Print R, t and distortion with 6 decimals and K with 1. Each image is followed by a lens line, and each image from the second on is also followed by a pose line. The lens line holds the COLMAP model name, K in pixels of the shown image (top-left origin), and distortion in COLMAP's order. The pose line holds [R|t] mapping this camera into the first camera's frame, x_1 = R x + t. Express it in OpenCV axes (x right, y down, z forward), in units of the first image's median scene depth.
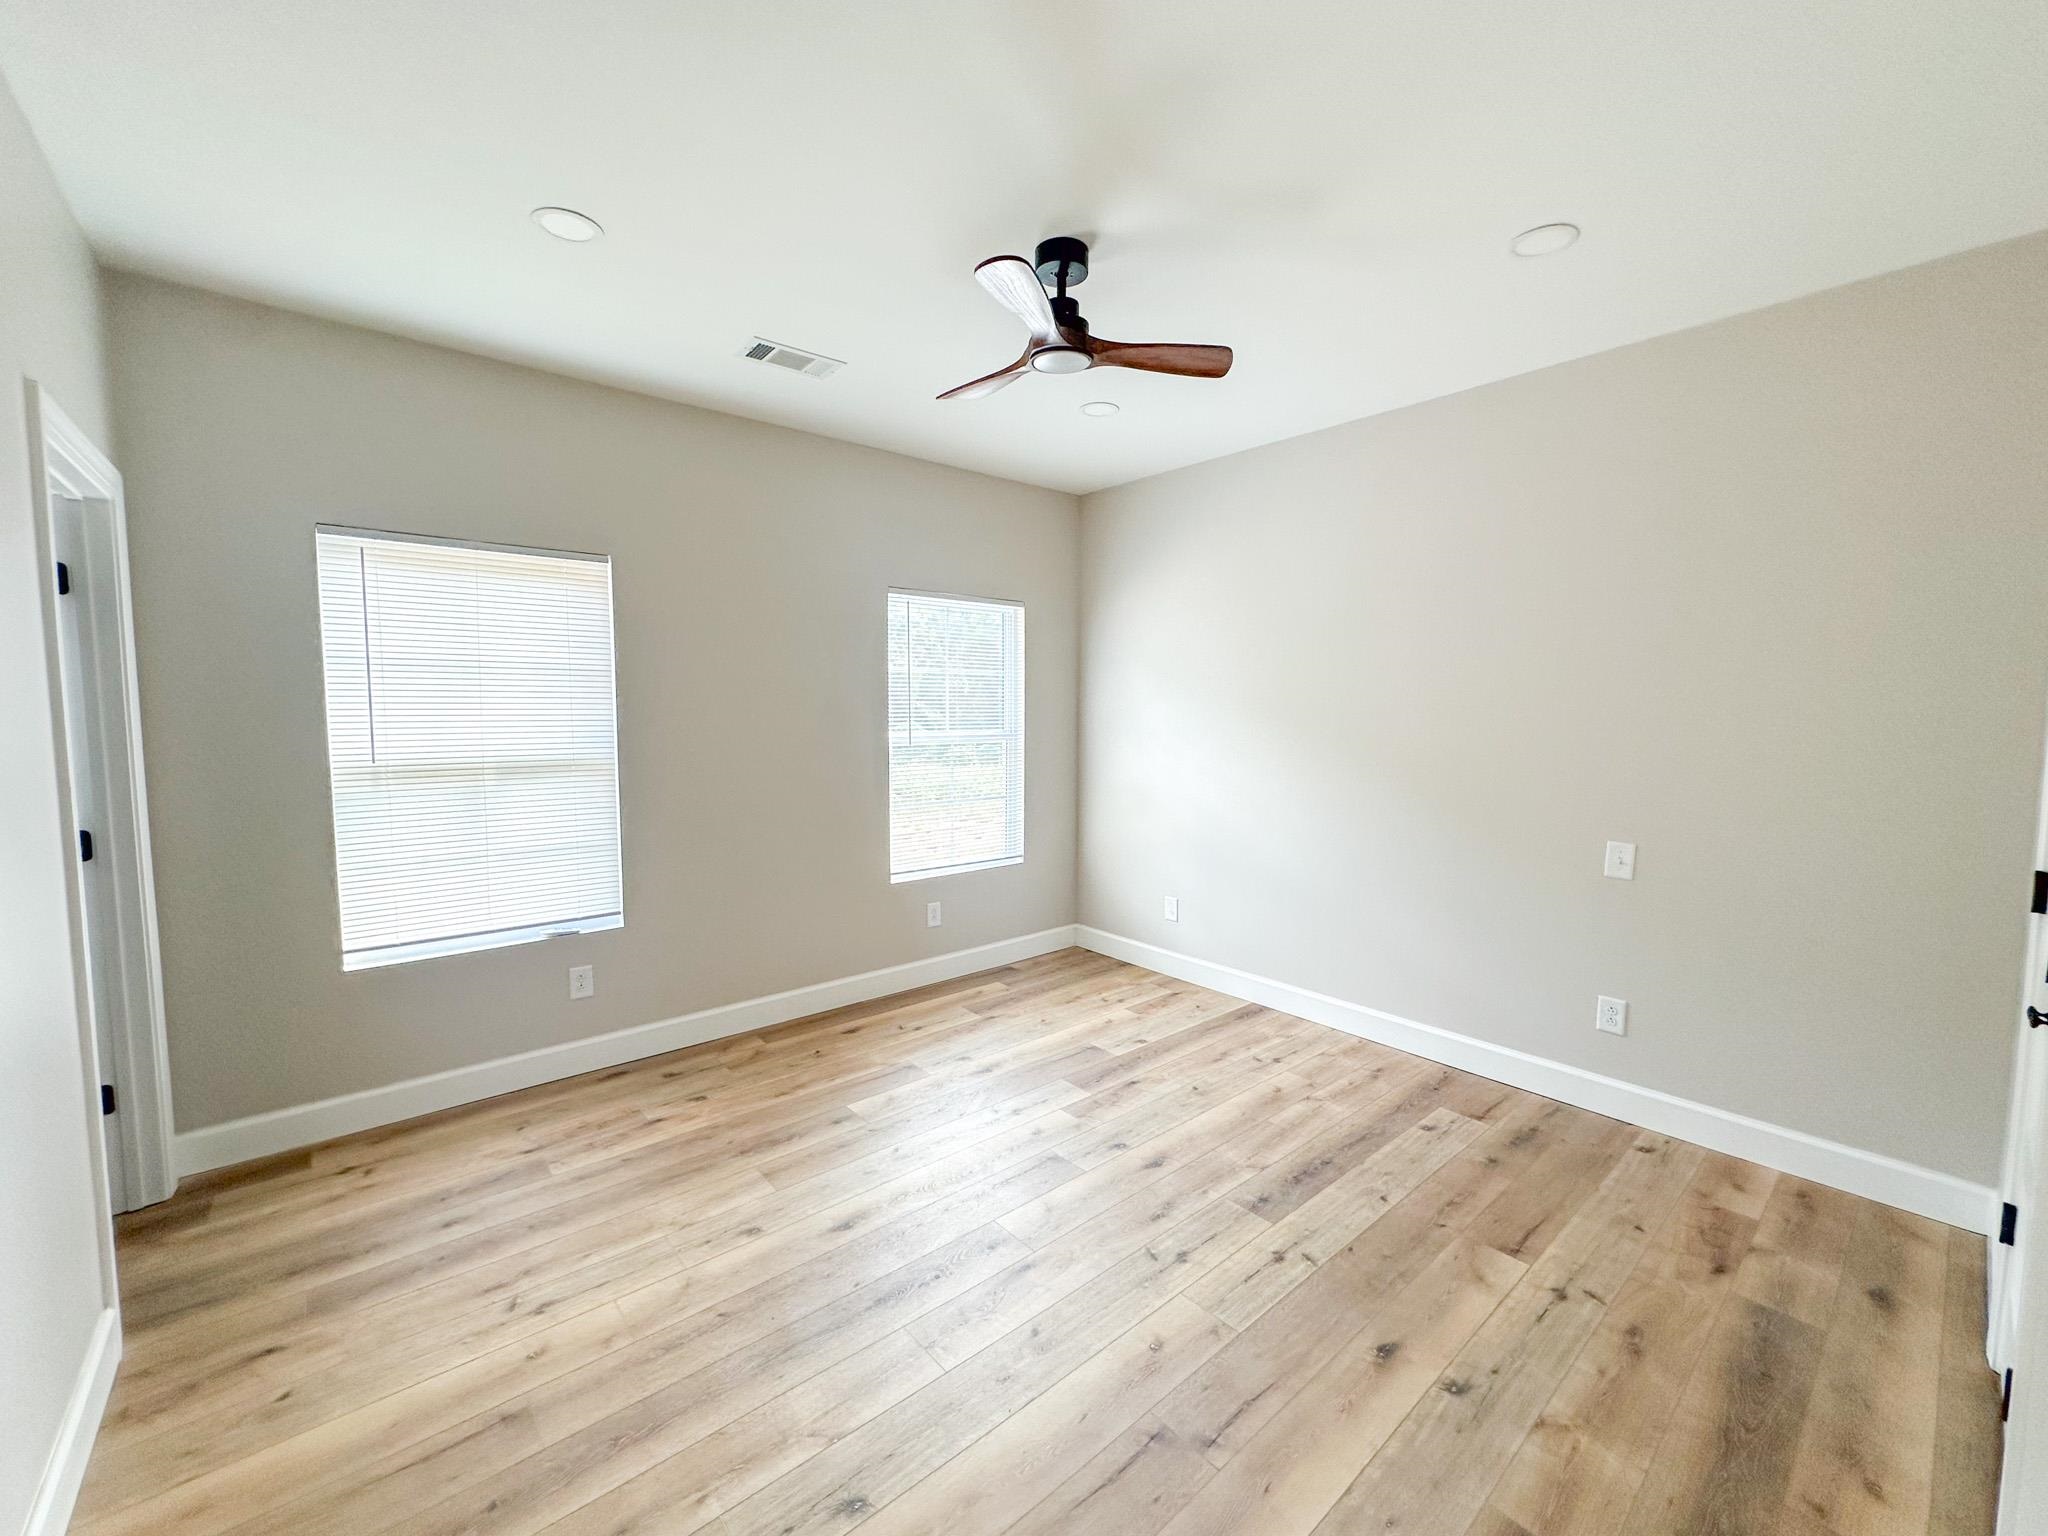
lens RADIAL K [[830.5, 0, 1037.5], [0, 830.5, 771.6], [0, 0, 1]] dist [0.001555, 0.000317]
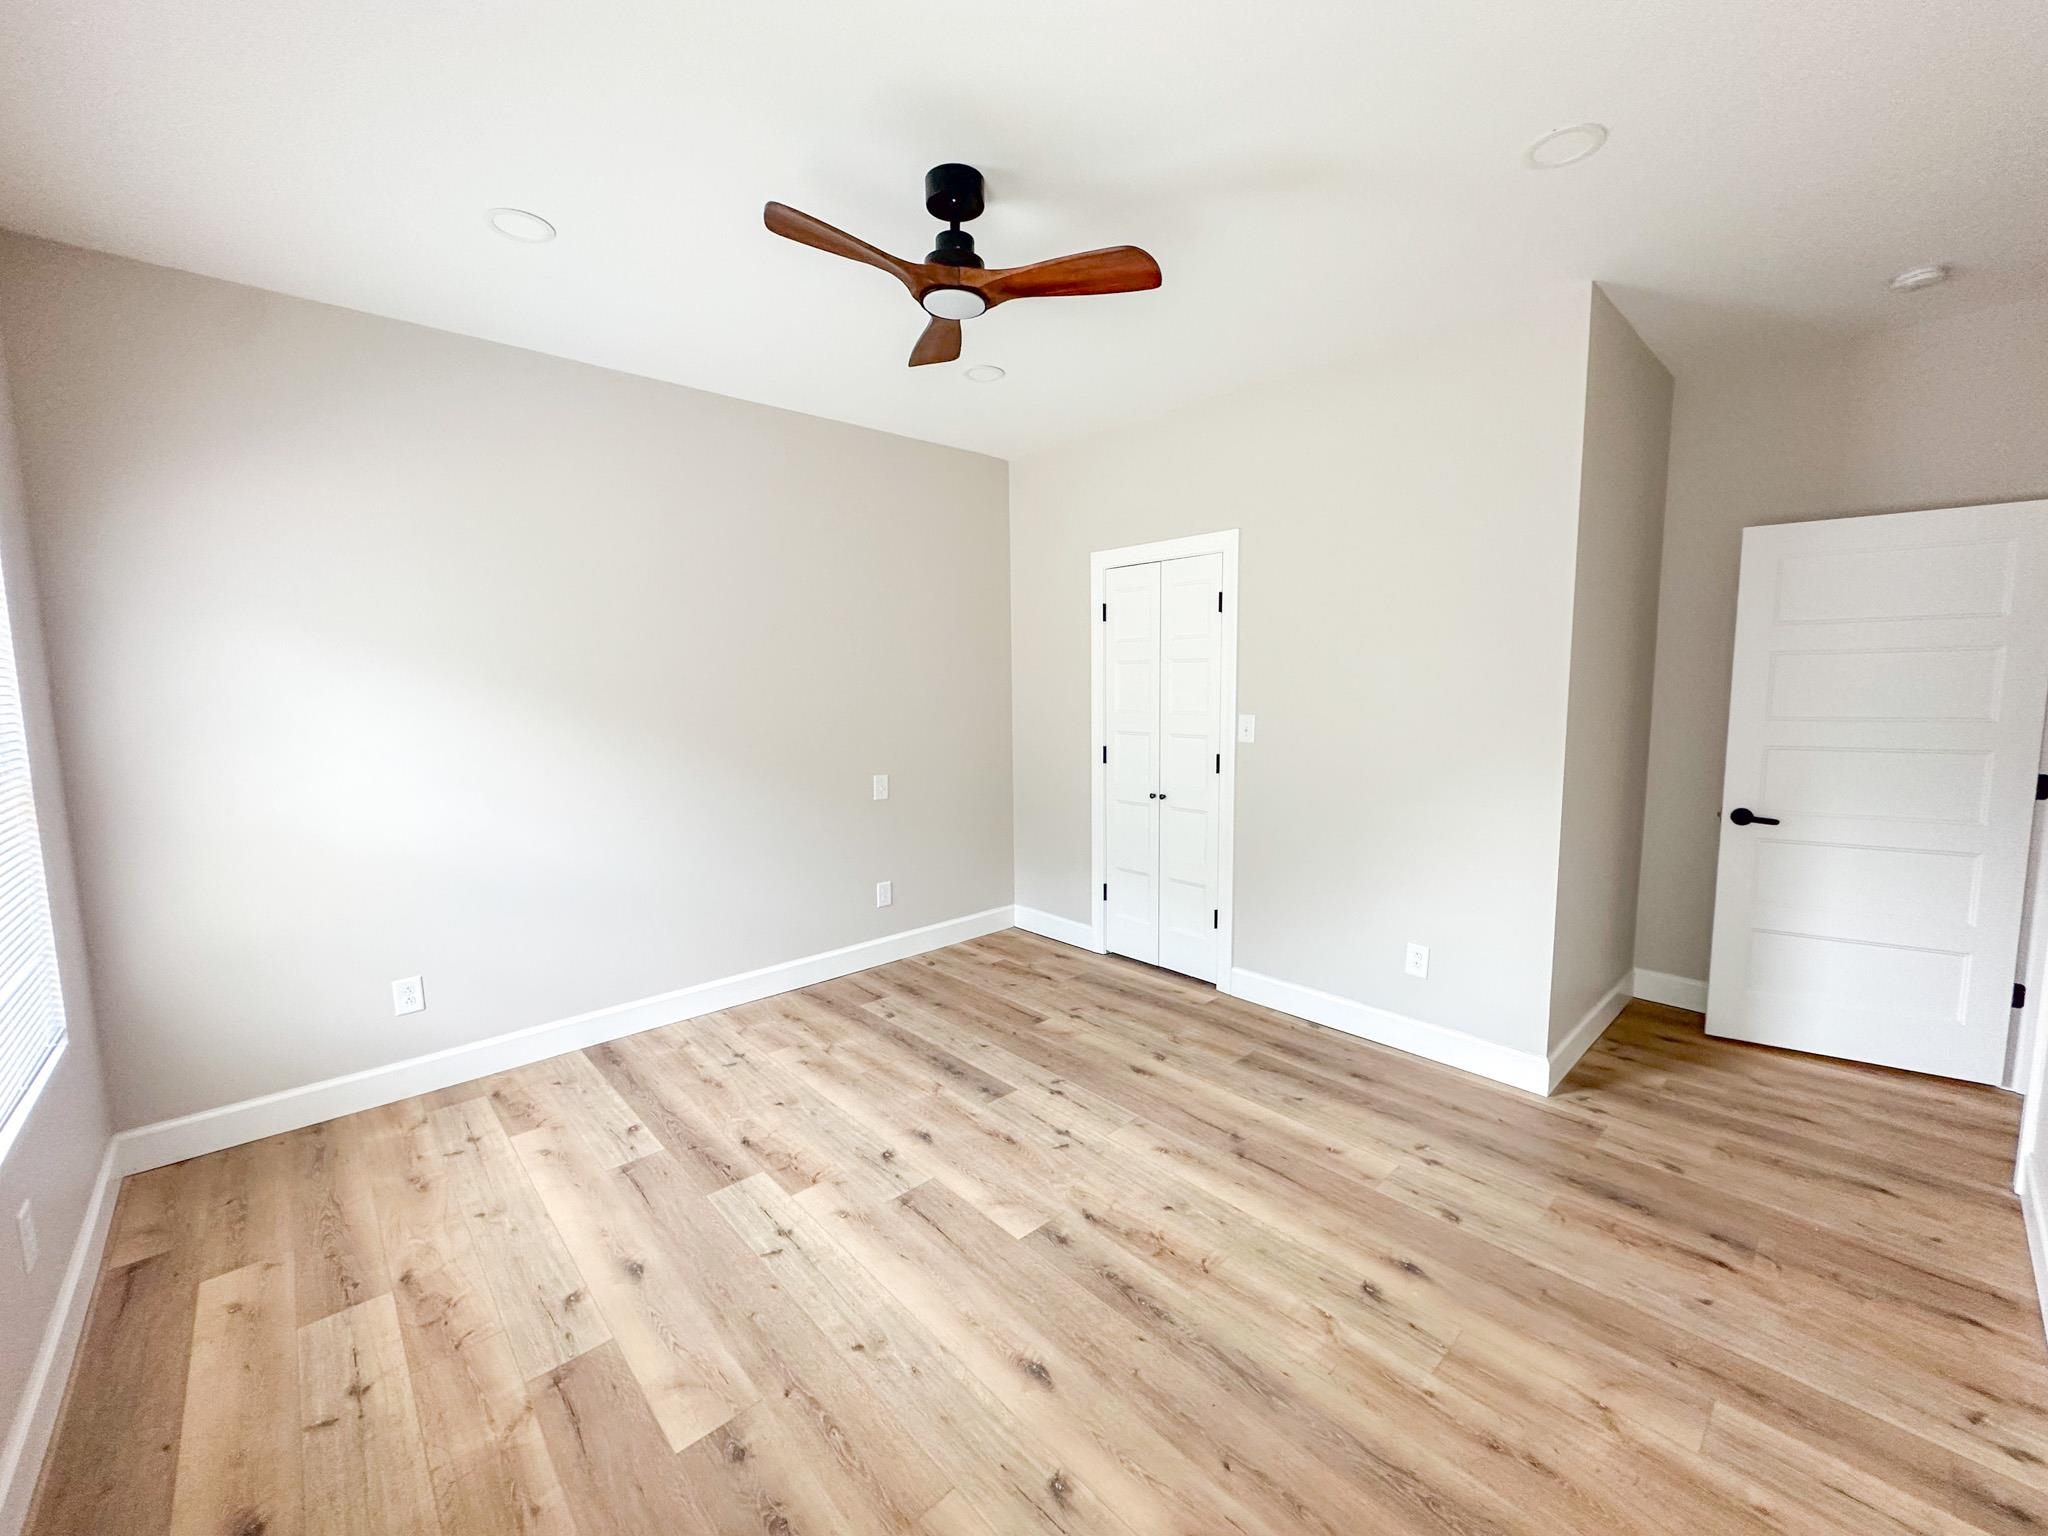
lens RADIAL K [[818.0, 0, 1018.0], [0, 818.0, 775.8], [0, 0, 1]] dist [-0.003383, 0.000064]
pose [[-0.027935, -0.120219, 0.992354, -0.713451], [0.088316, 0.988563, 0.122246, -0.065926], [-0.995701, 0.091056, -0.016999, 0.774693]]
